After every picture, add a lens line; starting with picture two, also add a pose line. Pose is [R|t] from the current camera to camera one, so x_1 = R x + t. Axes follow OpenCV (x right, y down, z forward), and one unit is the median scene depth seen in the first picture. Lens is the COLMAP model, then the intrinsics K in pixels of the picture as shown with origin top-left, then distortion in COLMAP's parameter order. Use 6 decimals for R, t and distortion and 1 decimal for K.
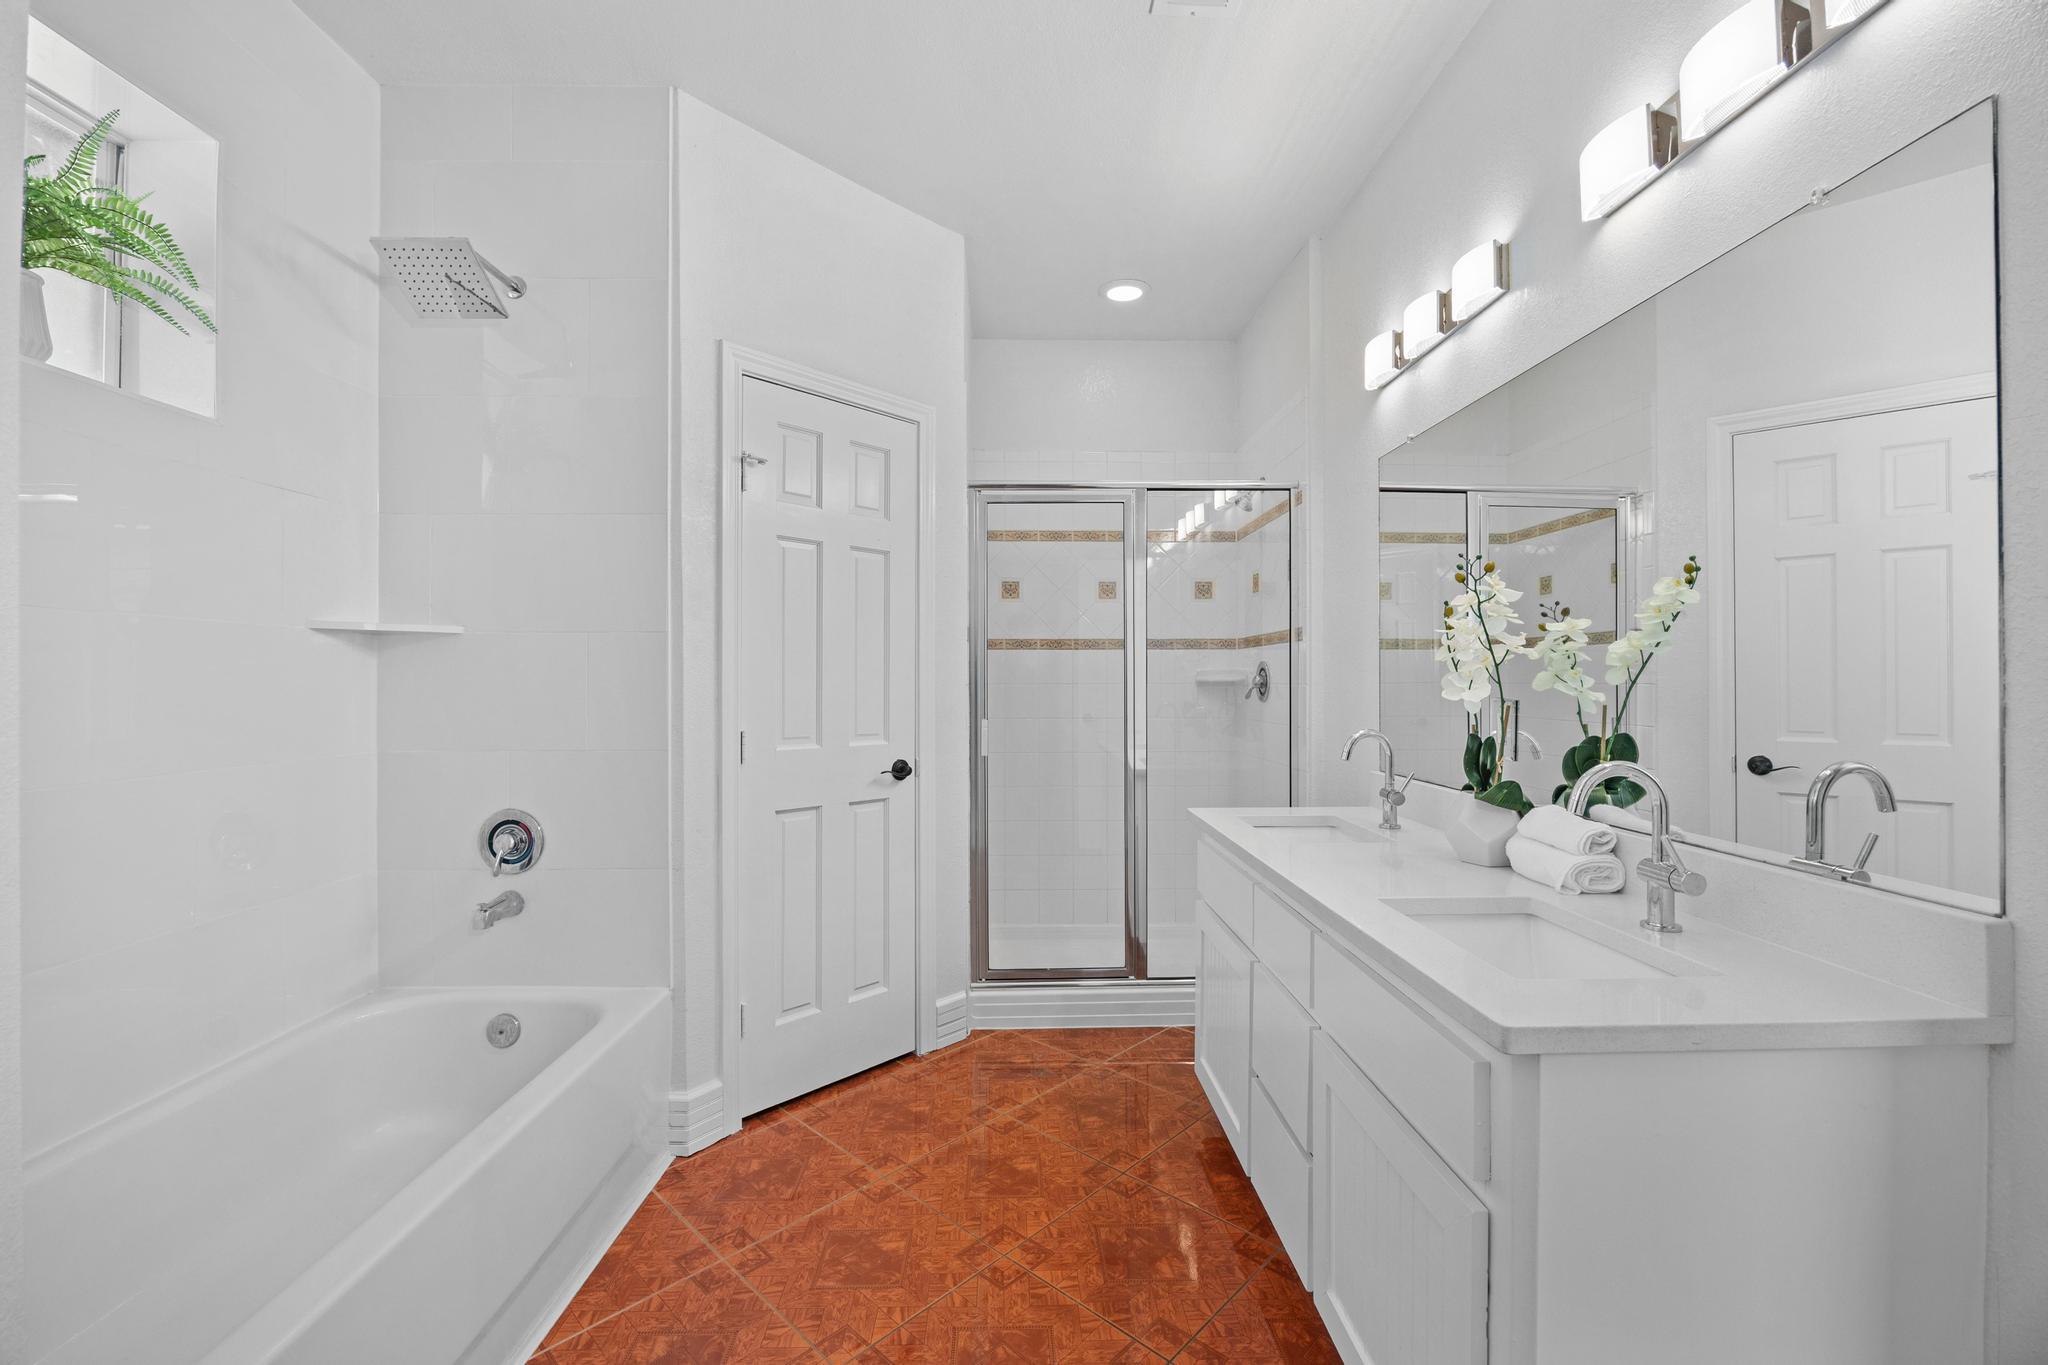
lens RADIAL K [[852.5, 0, 1024.1], [0, 852.5, 677.0], [0, 0, 1]] dist [-0.009508, -0.000010]
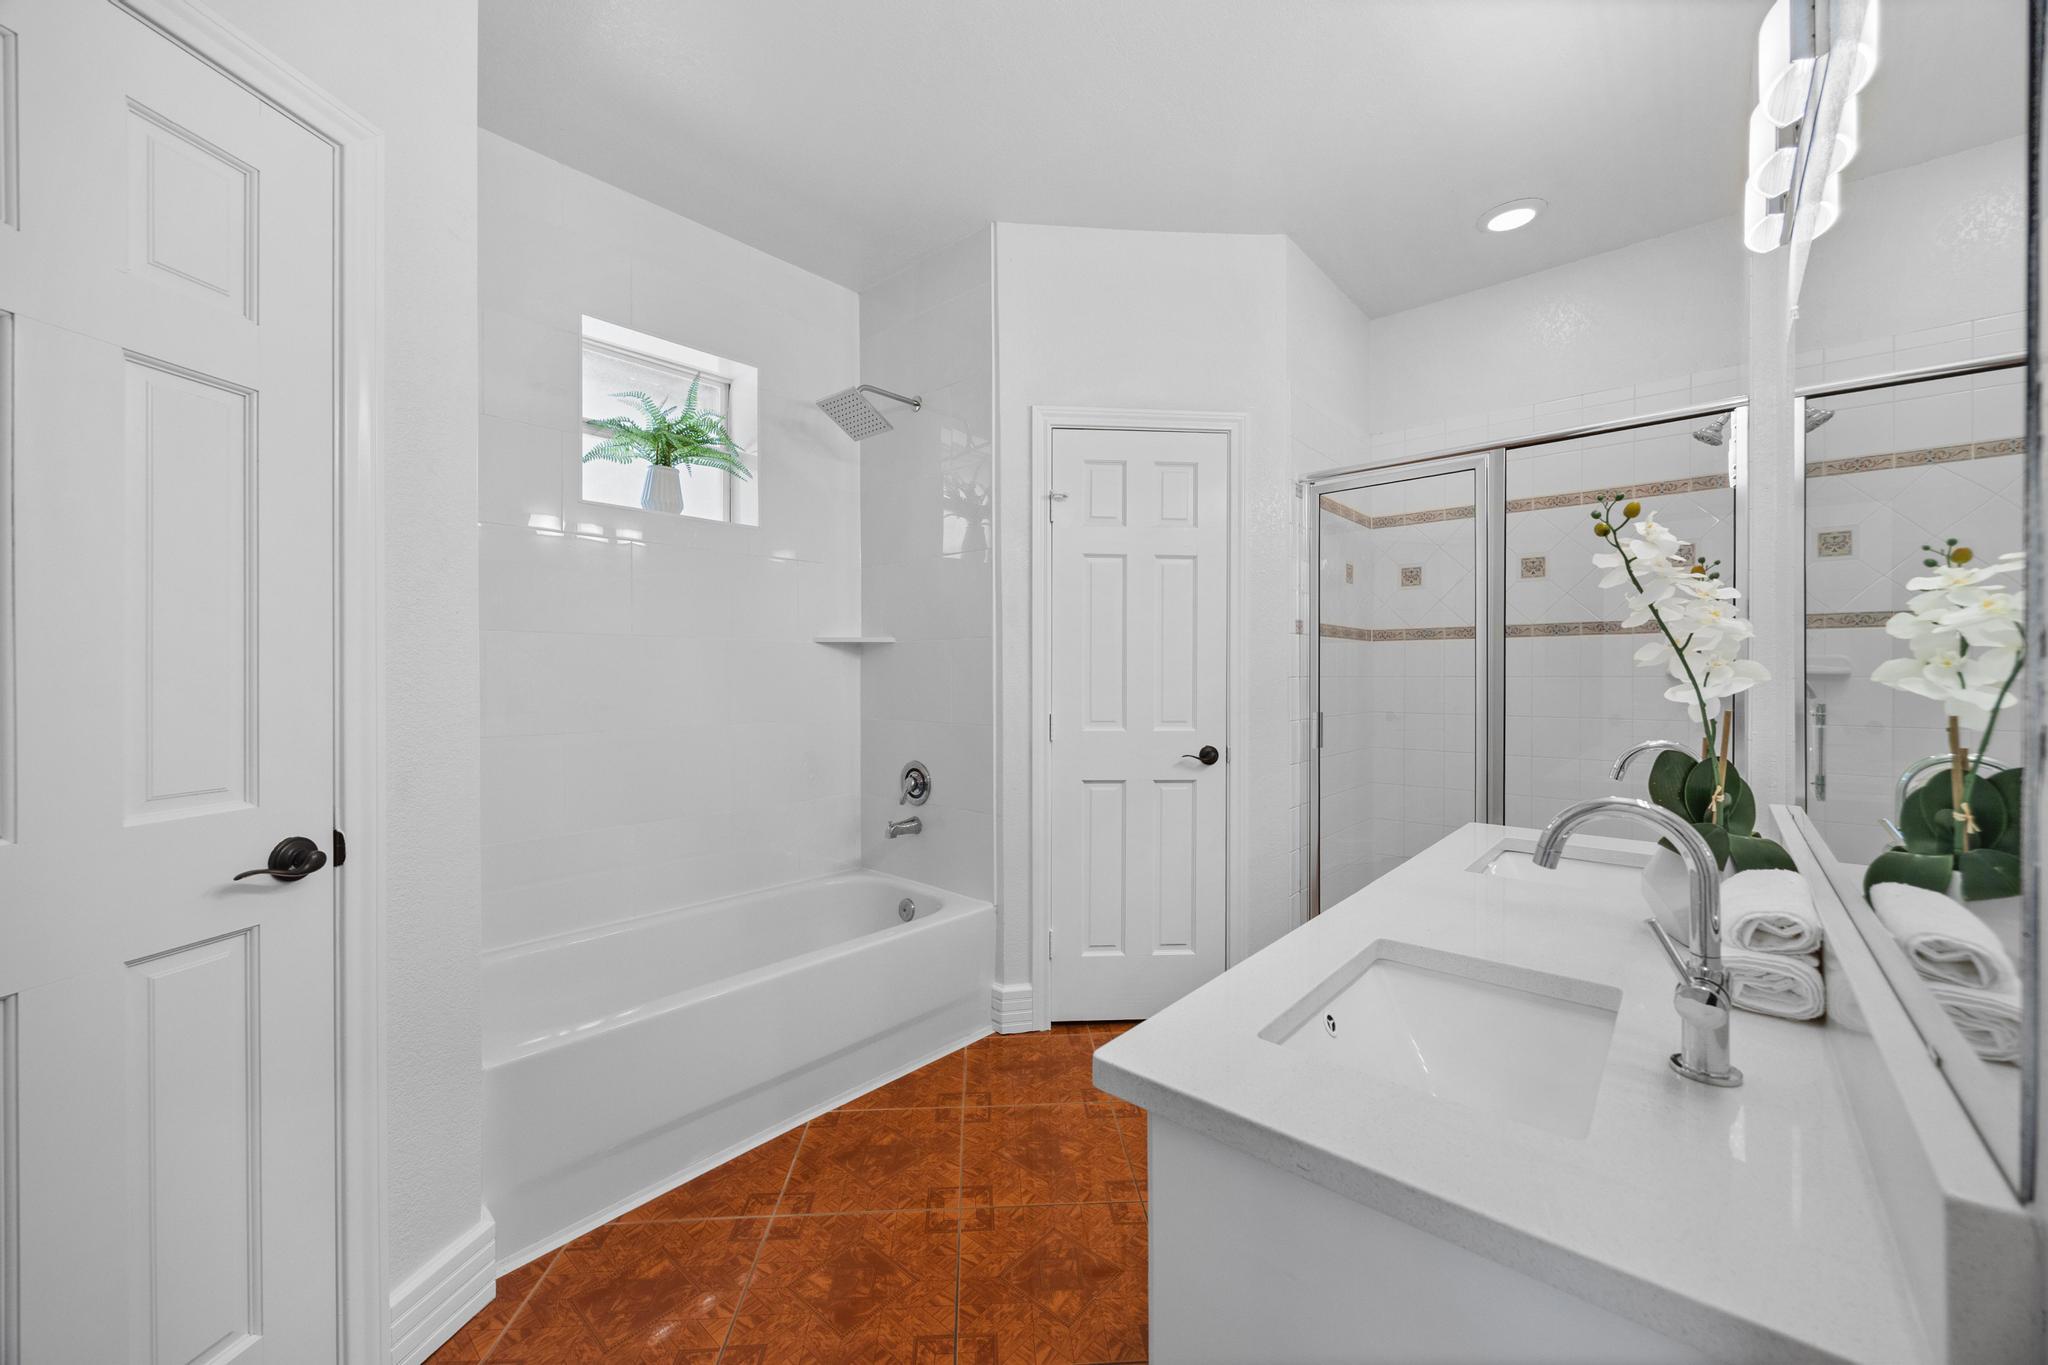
lens RADIAL K [[776.1, 0, 1023.3], [0, 776.1, 678.3], [0, 0, 1]] dist [-0.001695, -0.000058]
pose [[0.733988, 0.003455, -0.679154, 0.442261], [0.003912, 0.999949, 0.009315, 0.000285], [0.679152, -0.009494, 0.733937, 0.141601]]
